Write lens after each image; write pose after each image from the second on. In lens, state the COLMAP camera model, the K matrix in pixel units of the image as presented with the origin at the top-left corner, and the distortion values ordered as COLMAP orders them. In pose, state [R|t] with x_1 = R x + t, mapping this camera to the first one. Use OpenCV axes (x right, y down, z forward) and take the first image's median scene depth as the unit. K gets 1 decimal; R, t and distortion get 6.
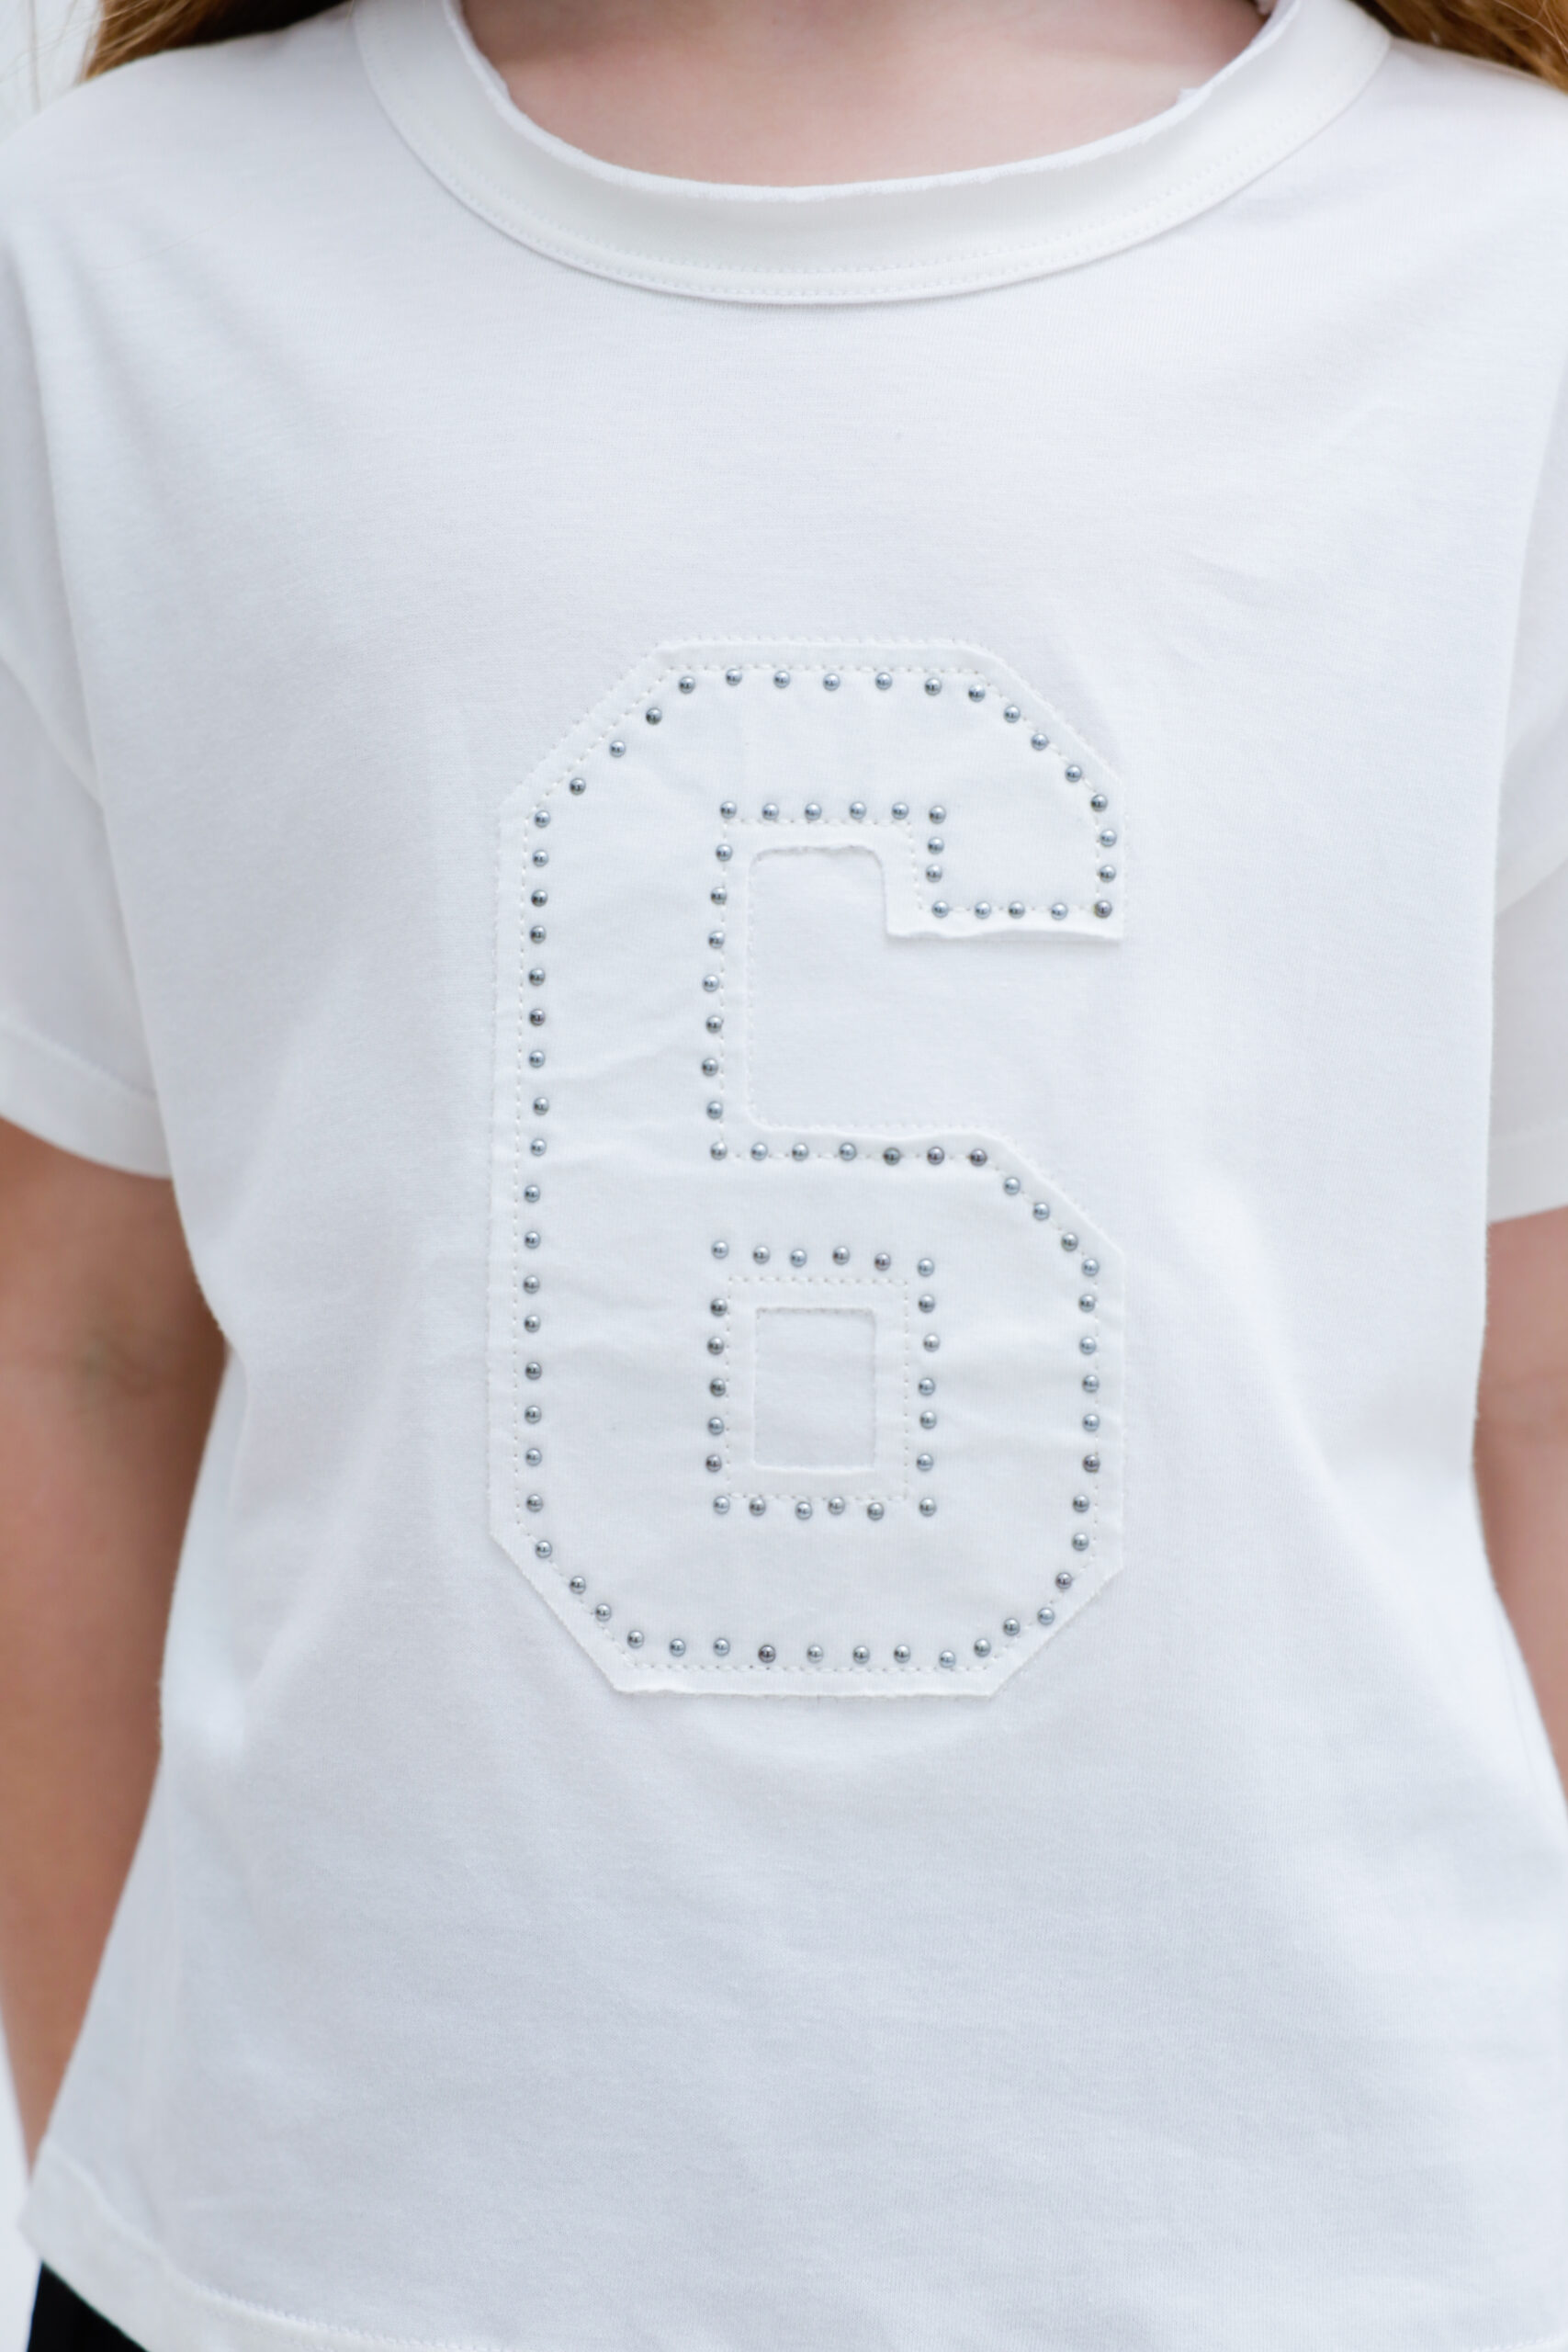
lens RADIAL K [[4528.4, 0, 784.0], [0, 4528.4, 1176.0], [0, 0, 1]] dist [0.213883, 0.189482]
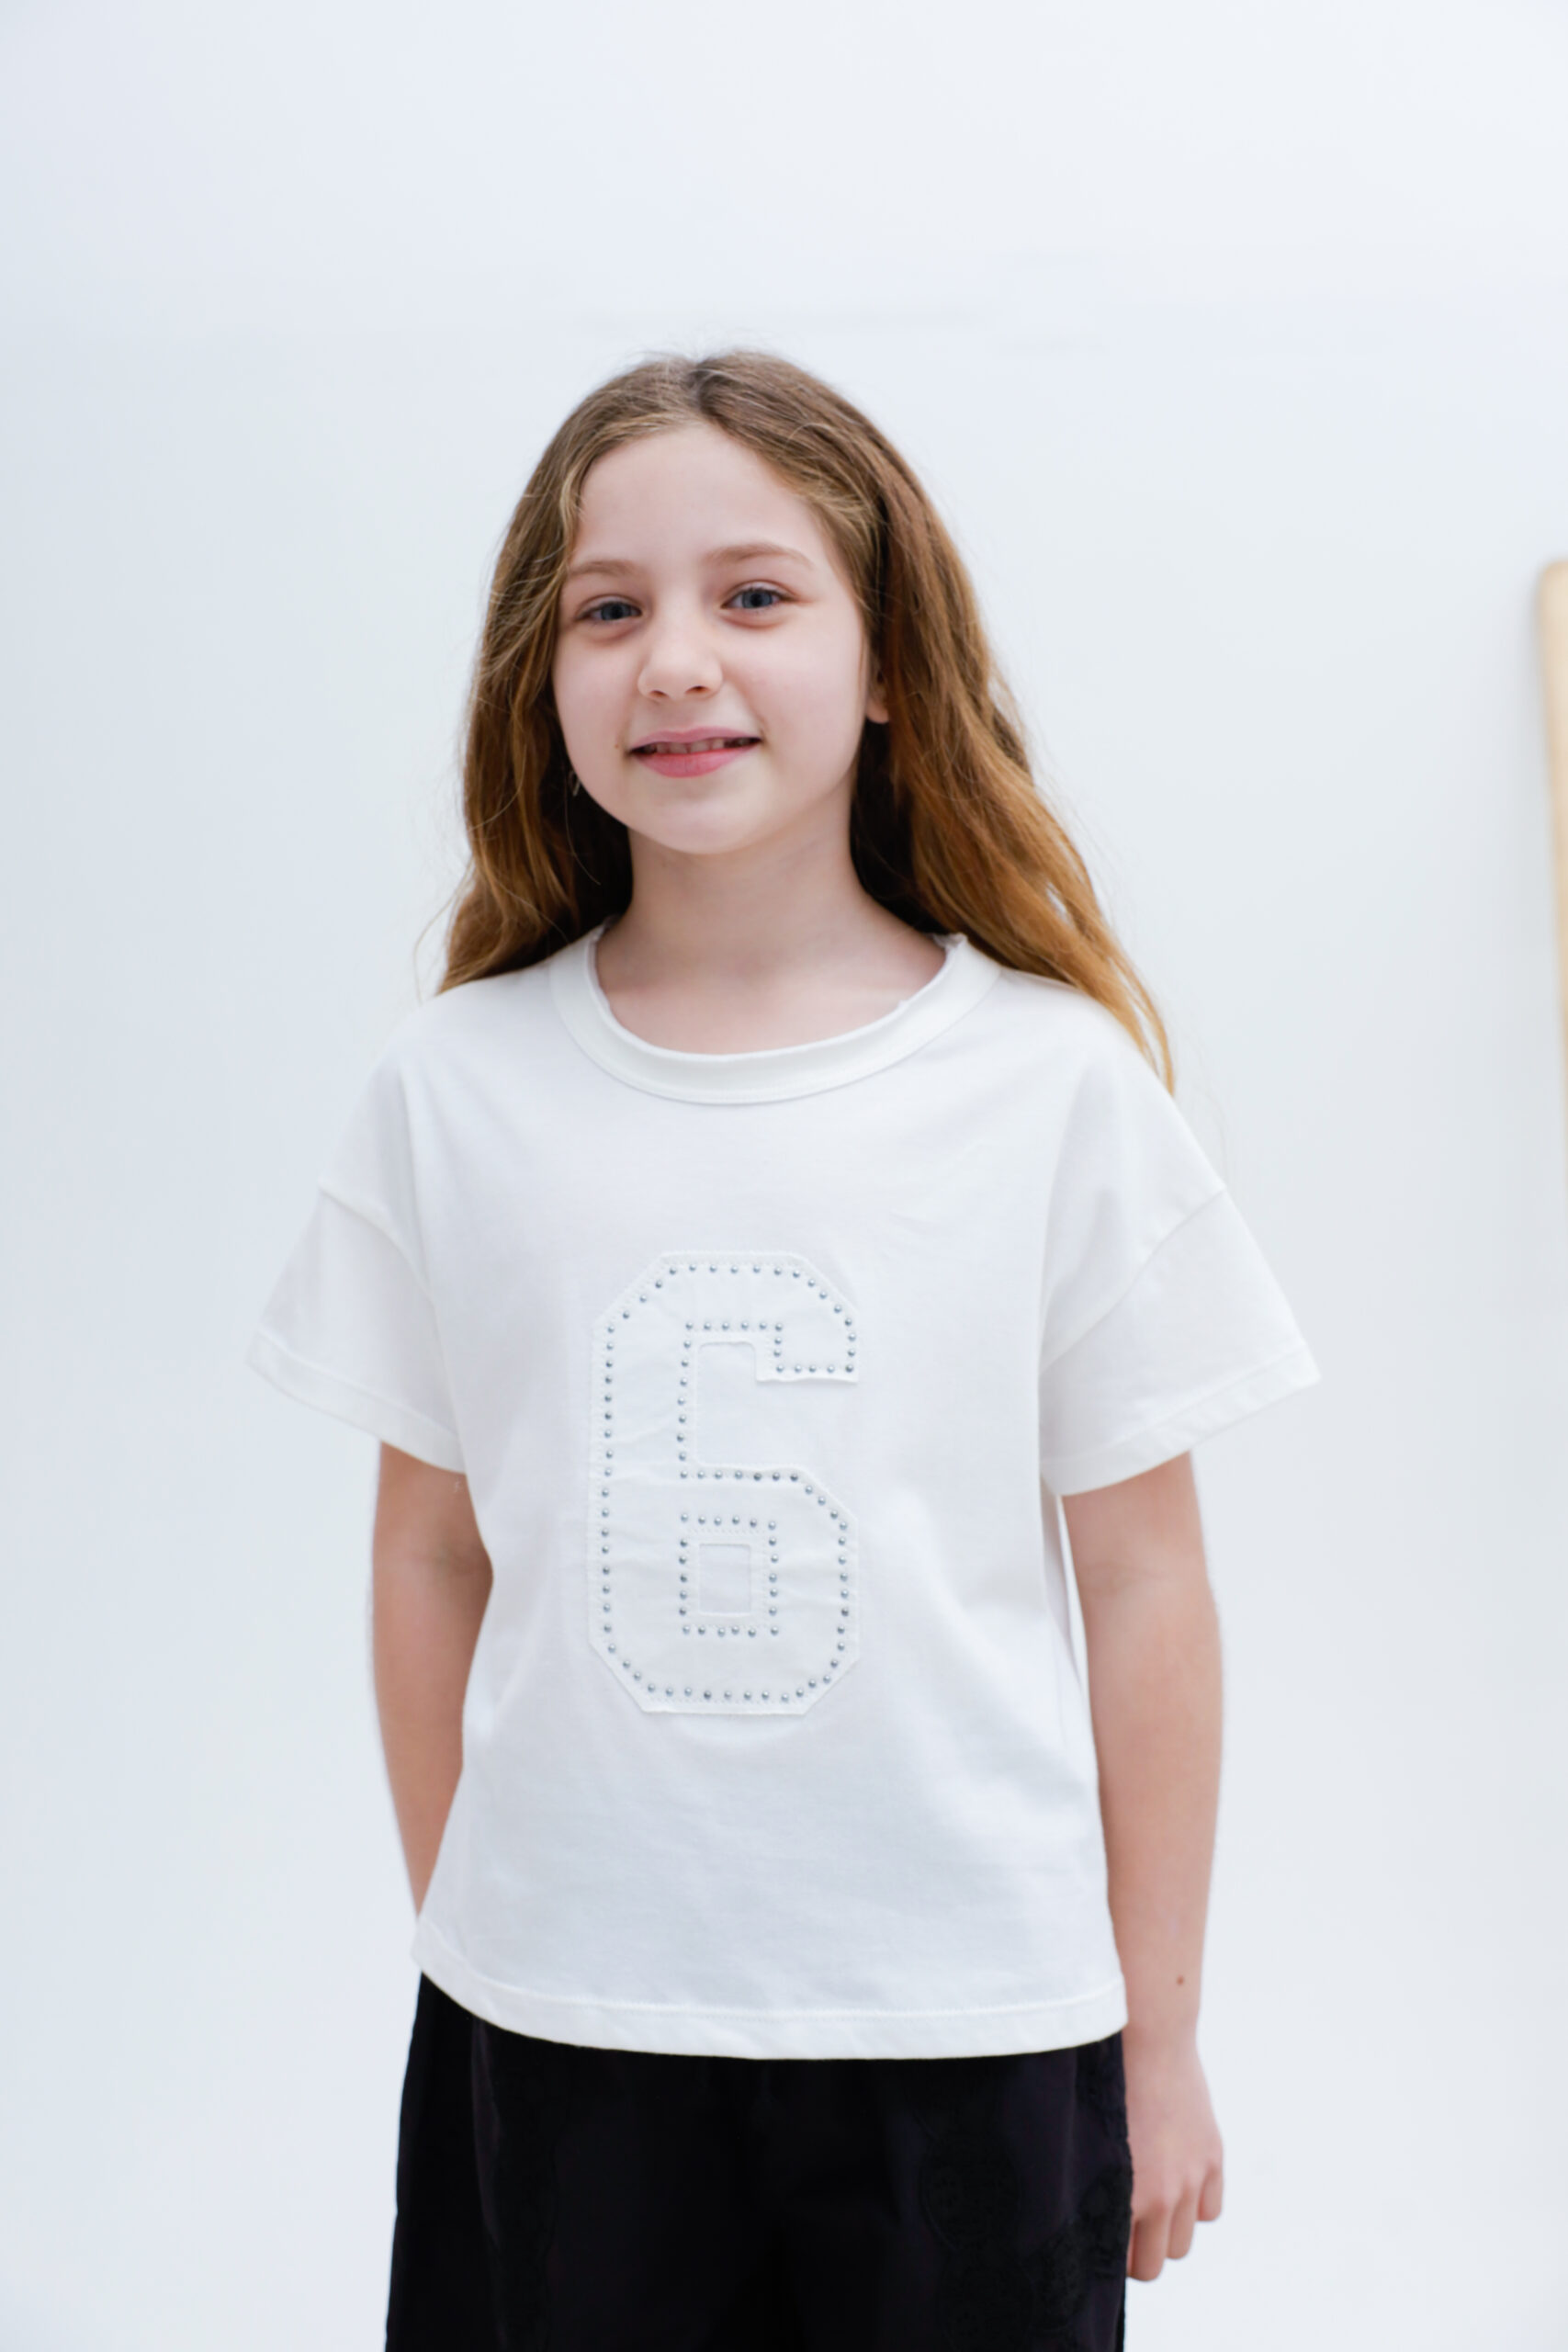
lens RADIAL K [[3127.4, 0, 784.0], [0, 3127.4, 1176.0], [0, 0, 1]] dist [0.013086, -0.050921]
pose [[0.994384, -0.011659, -0.105190, 0.203674], [0.004707, 0.997802, -0.066100, -0.051375], [0.105729, 0.065233, 0.992253, -0.576813]]
